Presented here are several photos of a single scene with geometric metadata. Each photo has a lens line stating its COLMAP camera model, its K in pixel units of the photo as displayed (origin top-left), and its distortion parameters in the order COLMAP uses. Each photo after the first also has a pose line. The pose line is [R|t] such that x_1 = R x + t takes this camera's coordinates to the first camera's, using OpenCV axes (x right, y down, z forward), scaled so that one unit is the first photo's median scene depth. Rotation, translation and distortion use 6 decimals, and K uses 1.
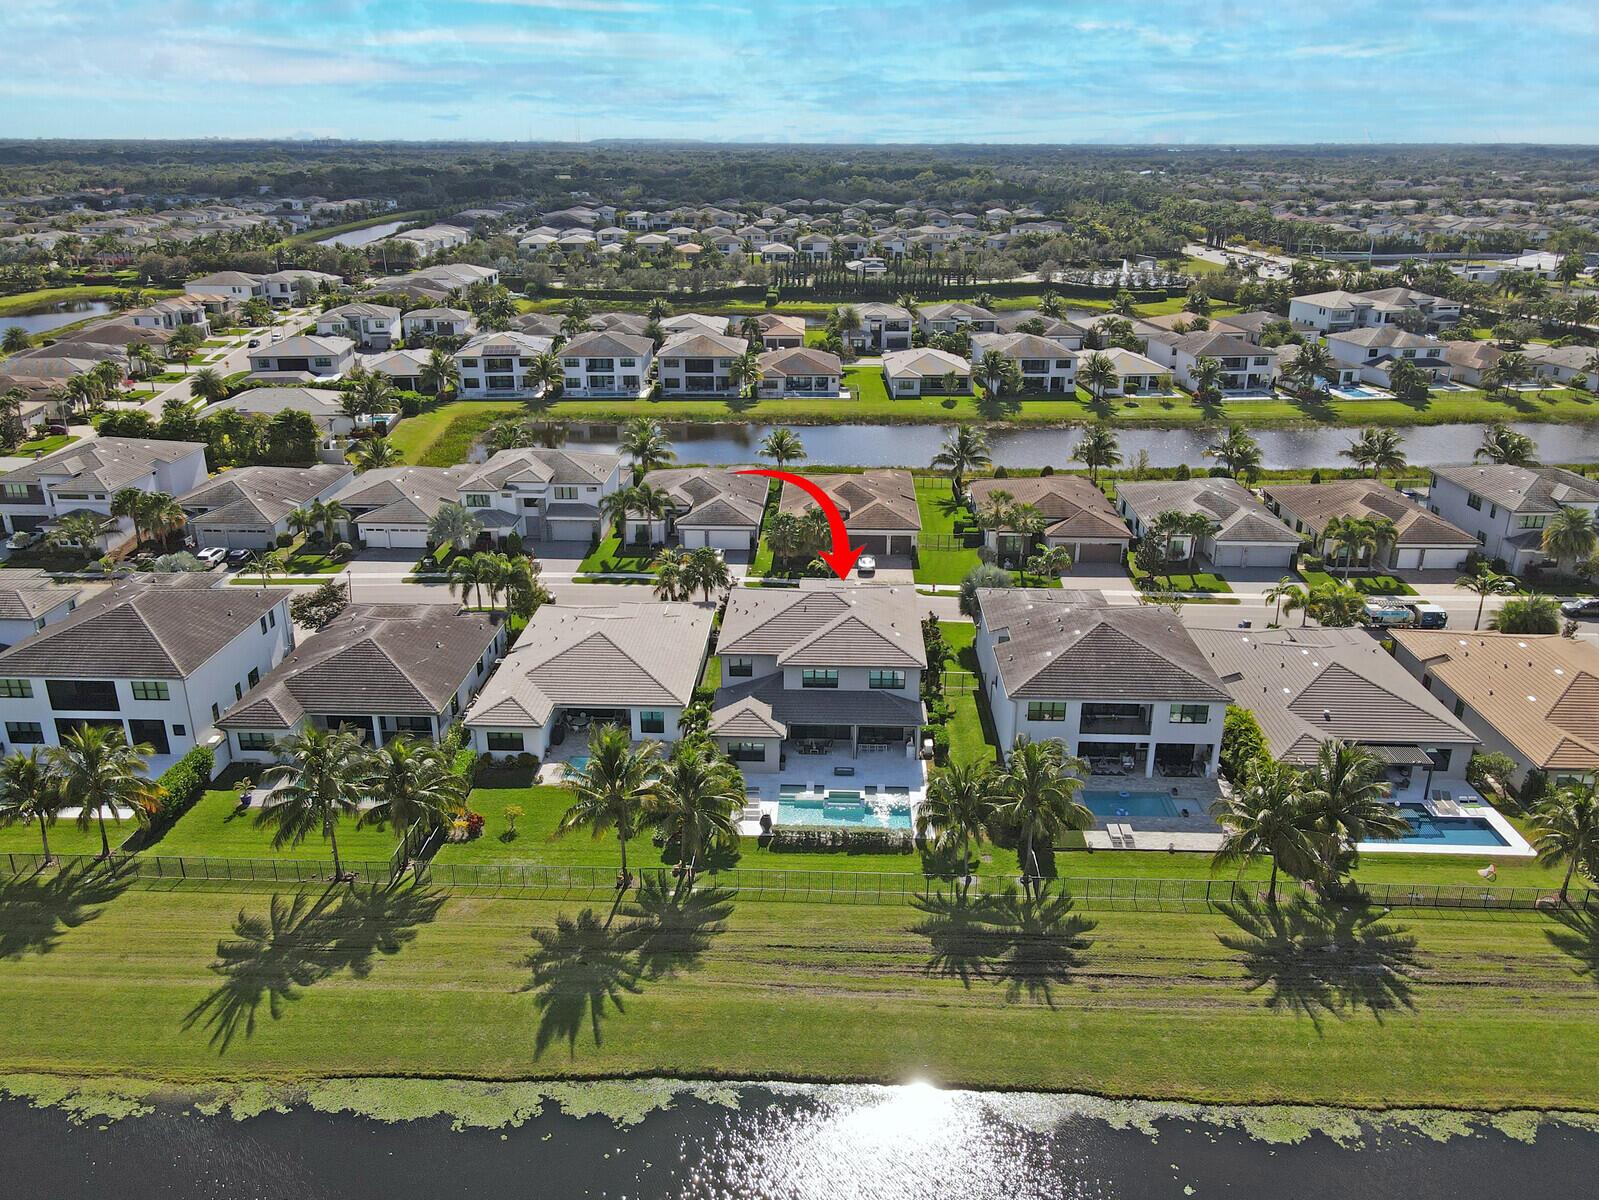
lens RADIAL K [[1212.9, 0, 805.6], [0, 1212.9, 596.2], [0, 0, 1]] dist [0.007095, 0.022612]
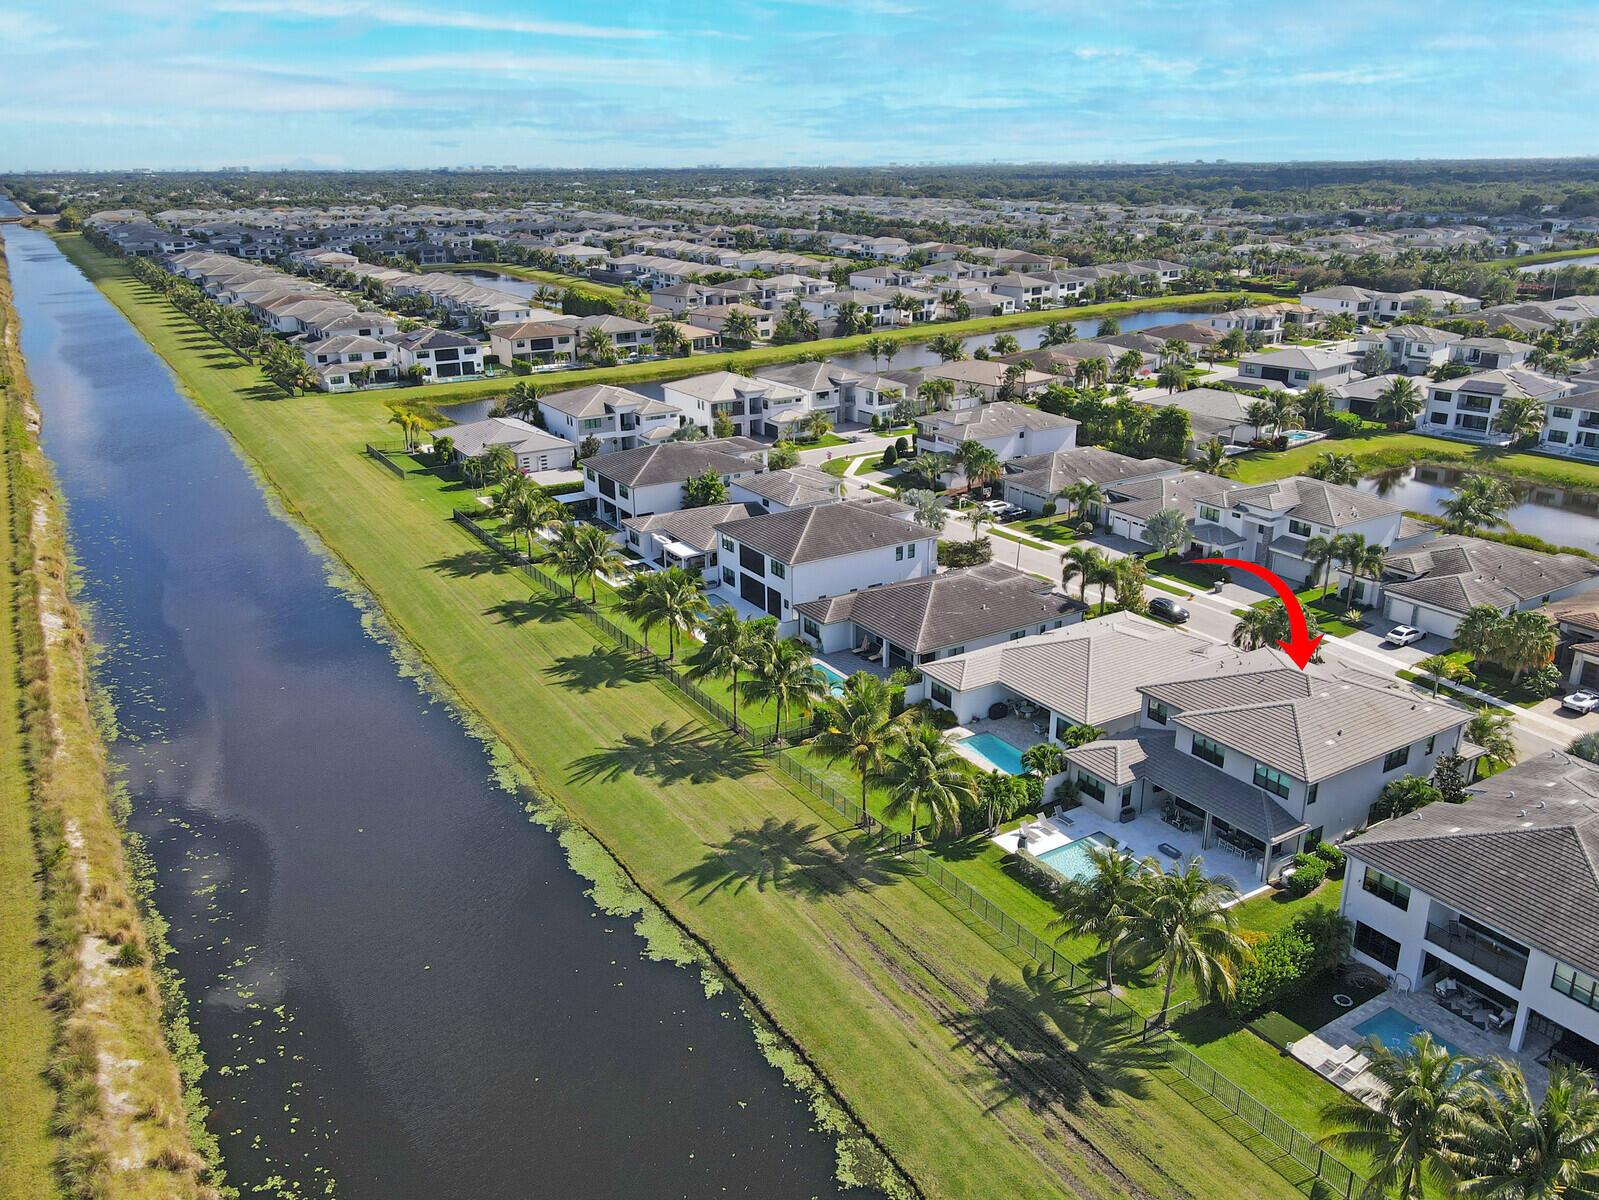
lens RADIAL K [[1212.9, 0, 805.6], [0, 1212.9, 596.2], [0, 0, 1]] dist [0.007095, 0.022612]
pose [[0.565323, 0.273423, -0.778235, 0.435911], [-0.284355, 0.950231, 0.127292, -0.060293], [0.774308, 0.149334, 0.614937, 0.175211]]
